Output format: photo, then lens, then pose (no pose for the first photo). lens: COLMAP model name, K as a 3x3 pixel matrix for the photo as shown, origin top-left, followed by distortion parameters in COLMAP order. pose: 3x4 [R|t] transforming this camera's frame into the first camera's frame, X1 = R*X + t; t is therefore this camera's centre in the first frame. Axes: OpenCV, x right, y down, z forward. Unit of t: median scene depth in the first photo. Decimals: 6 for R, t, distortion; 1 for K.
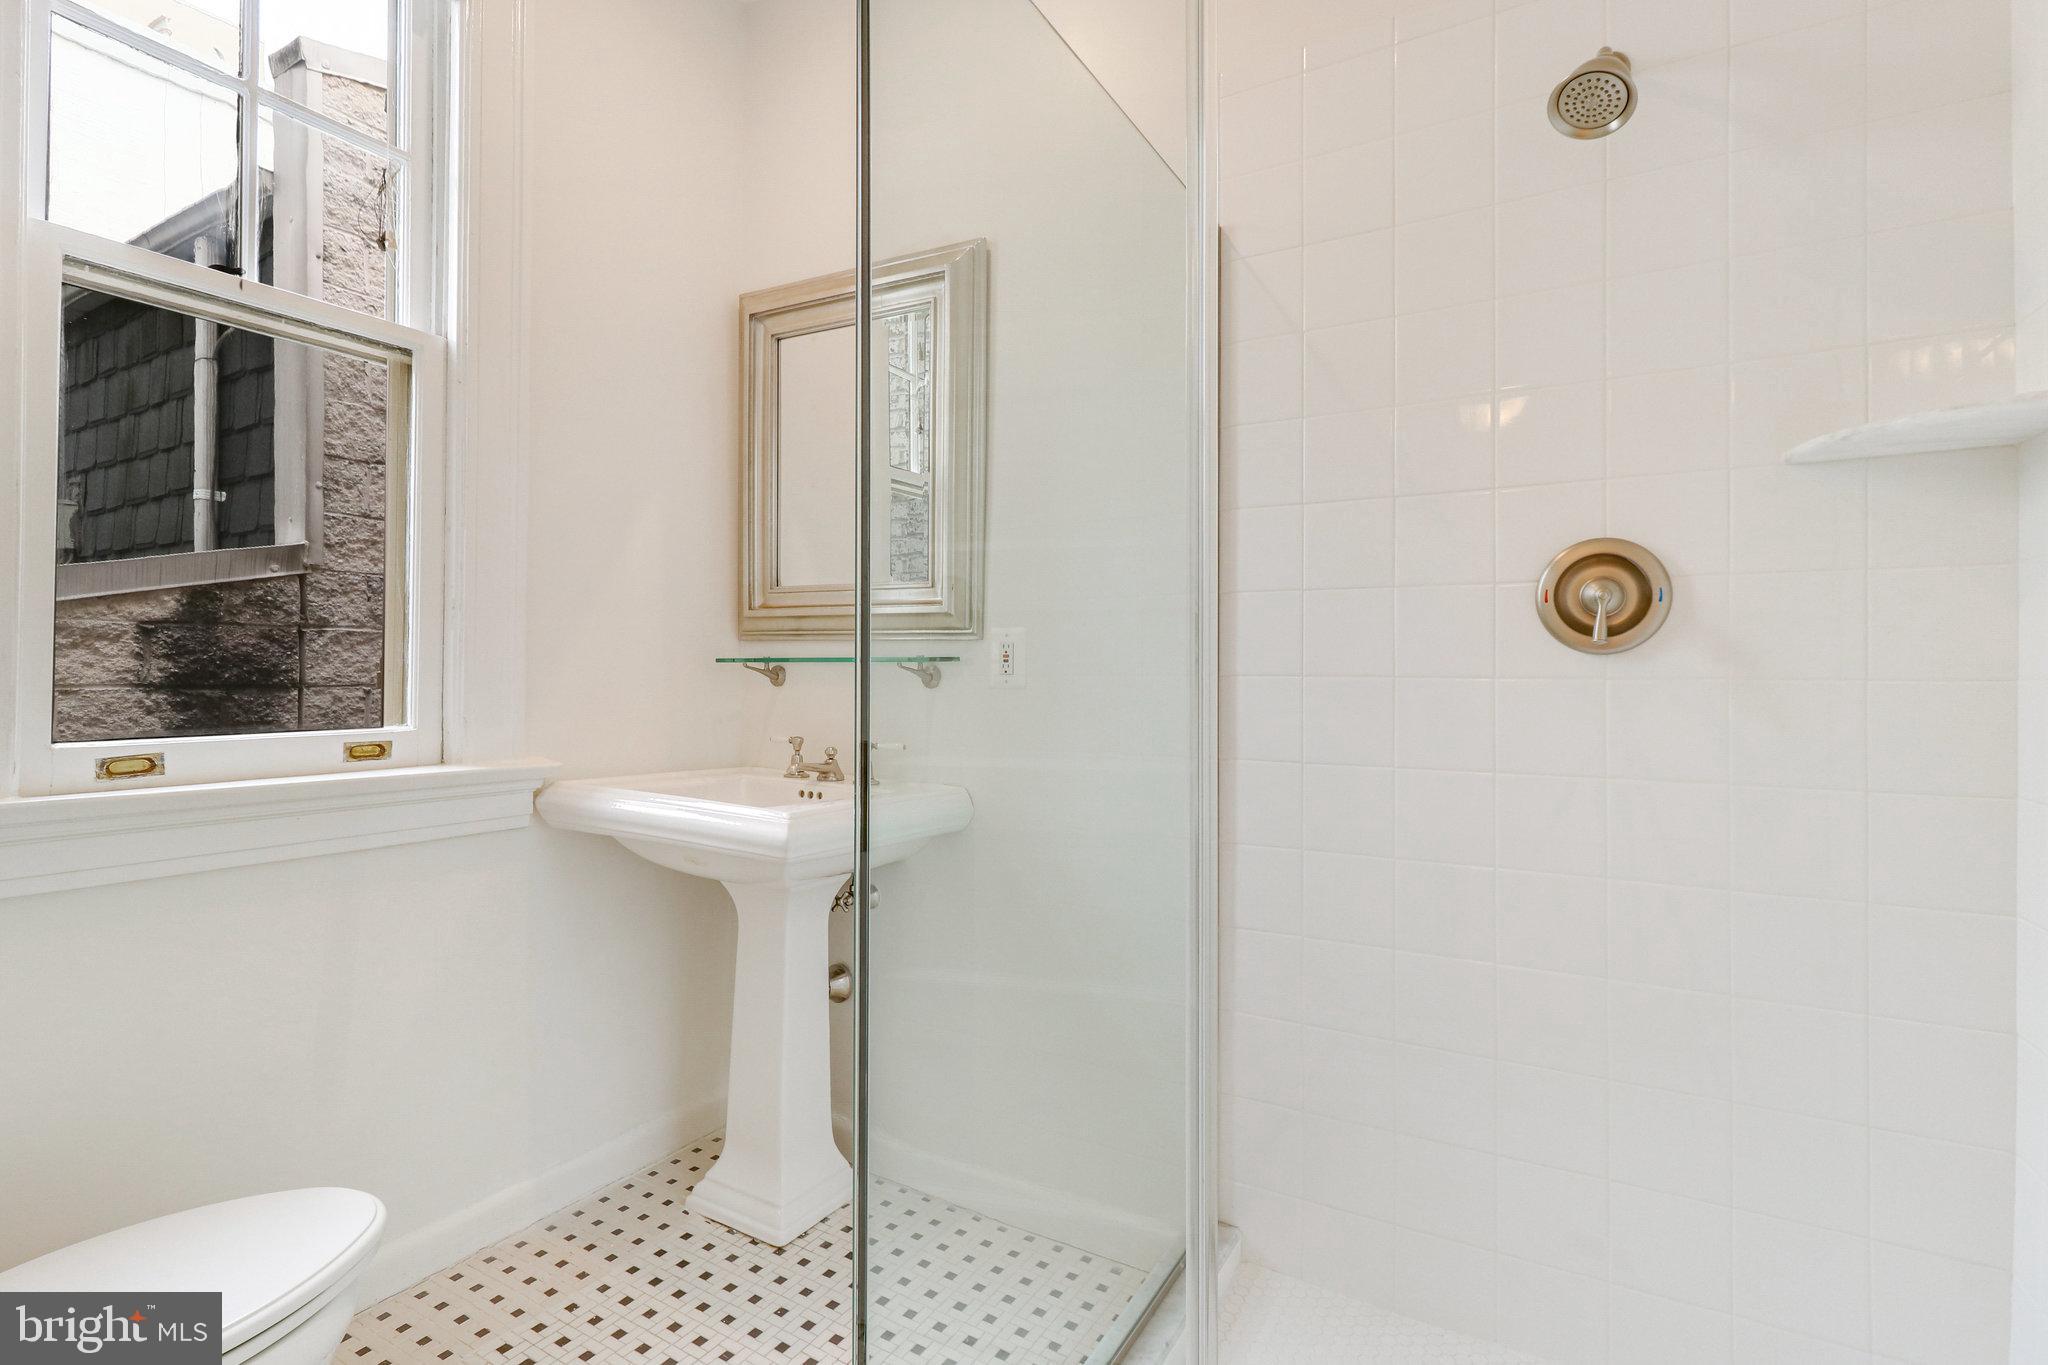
lens RADIAL K [[945.8, 0, 1025.3], [0, 945.8, 673.3], [0, 0, 1]] dist [0.001235, 0.000376]
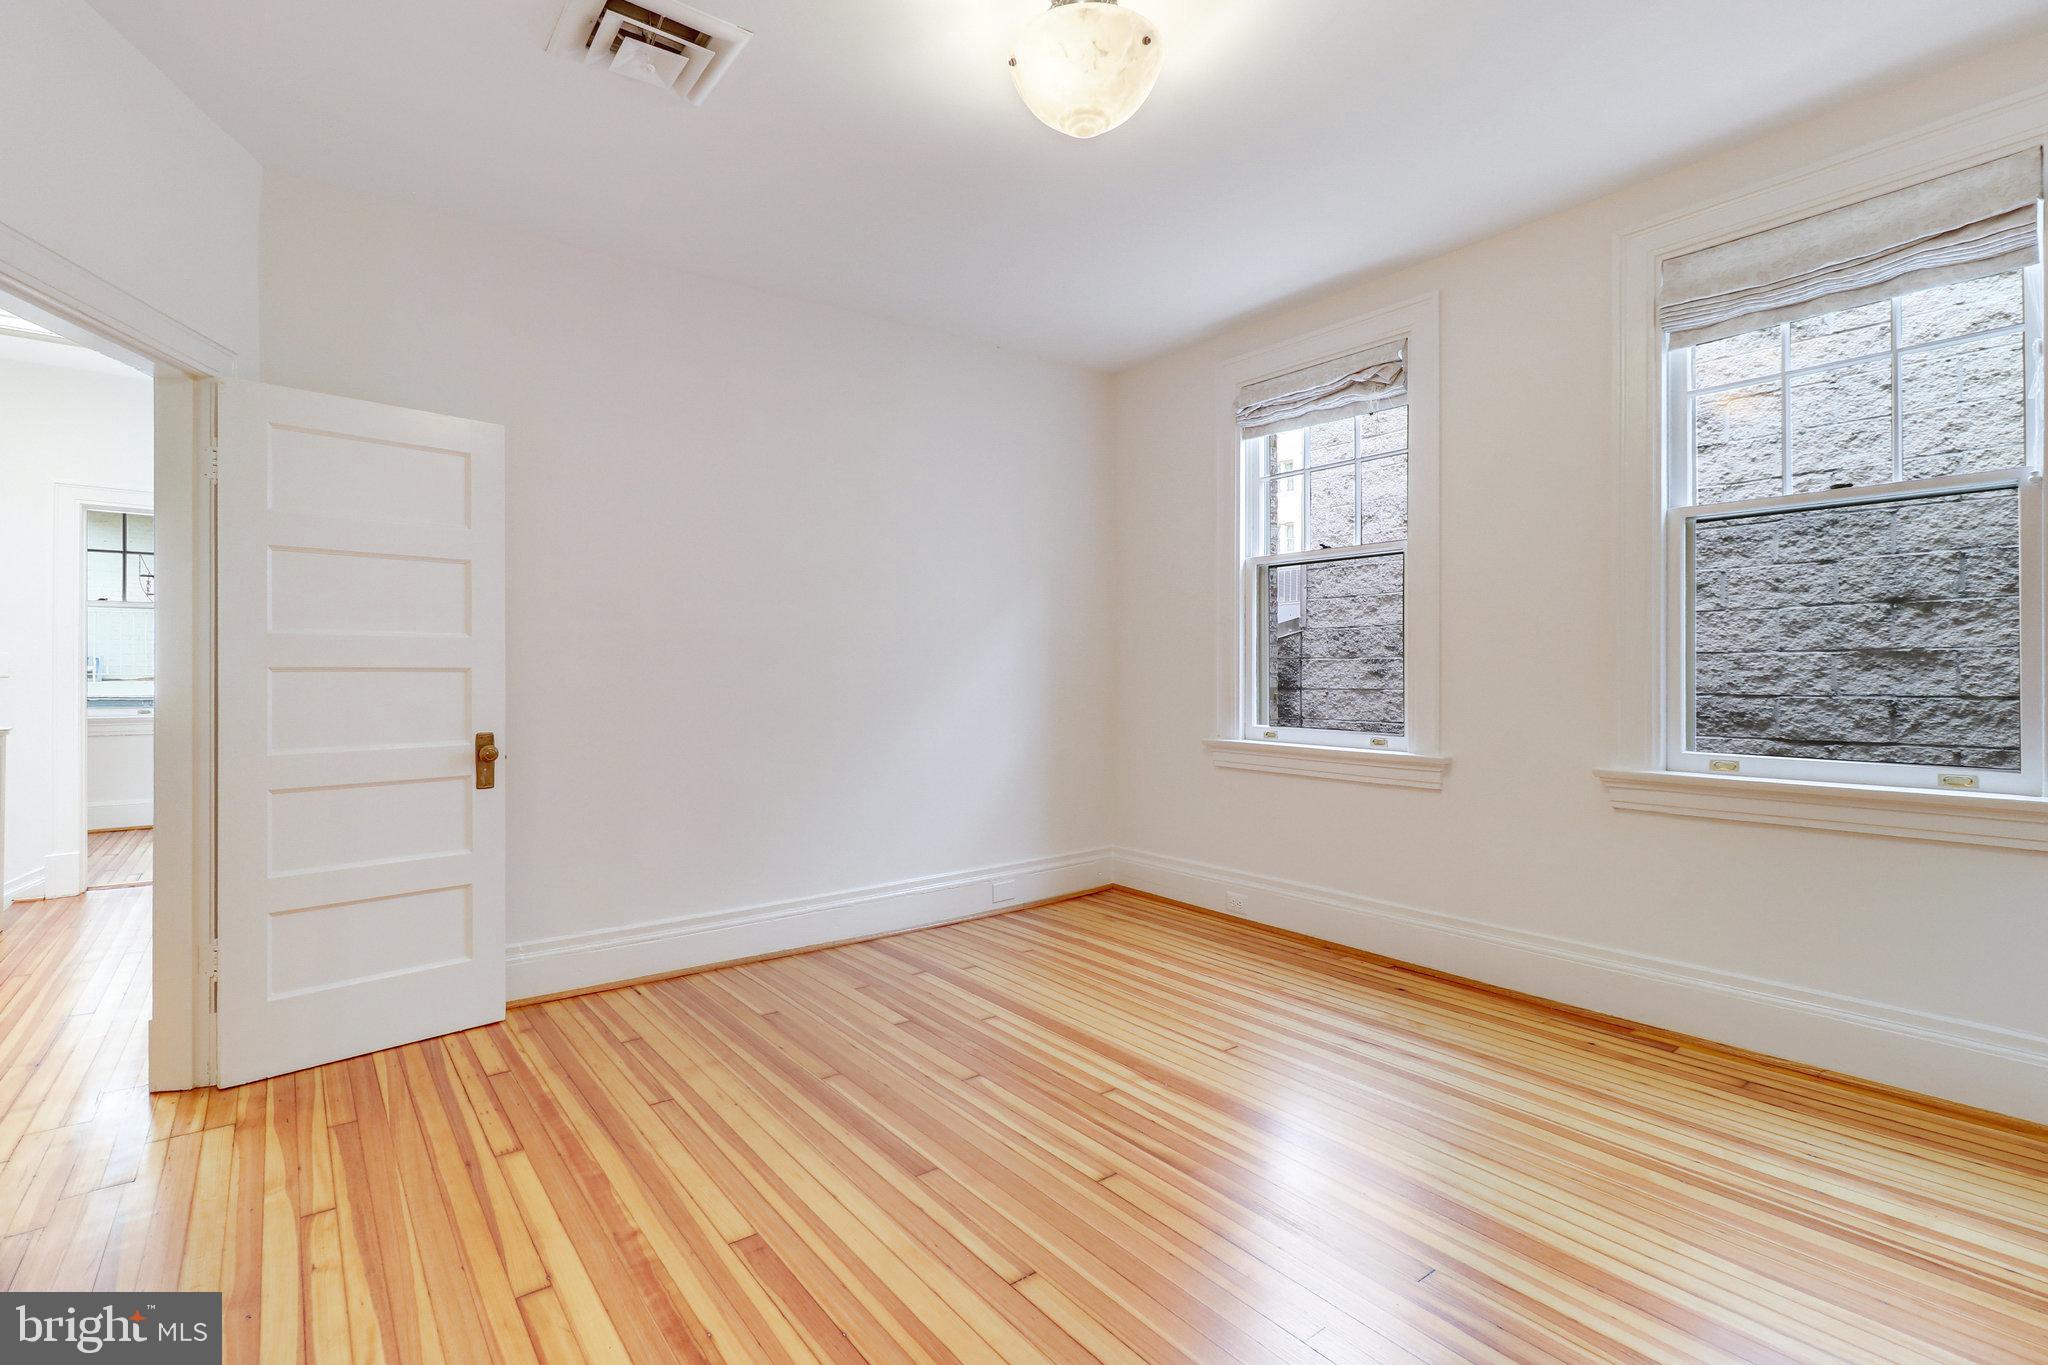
lens RADIAL K [[945.8, 0, 1026.4], [0, 945.8, 676.3], [0, 0, 1]] dist [0.001235, 0.000376]
pose [[-0.364721, -0.010373, -0.931059, 1.261850], [-0.016116, 0.999858, -0.004826, 0.005734], [0.930977, 0.013245, -0.364836, 1.168127]]
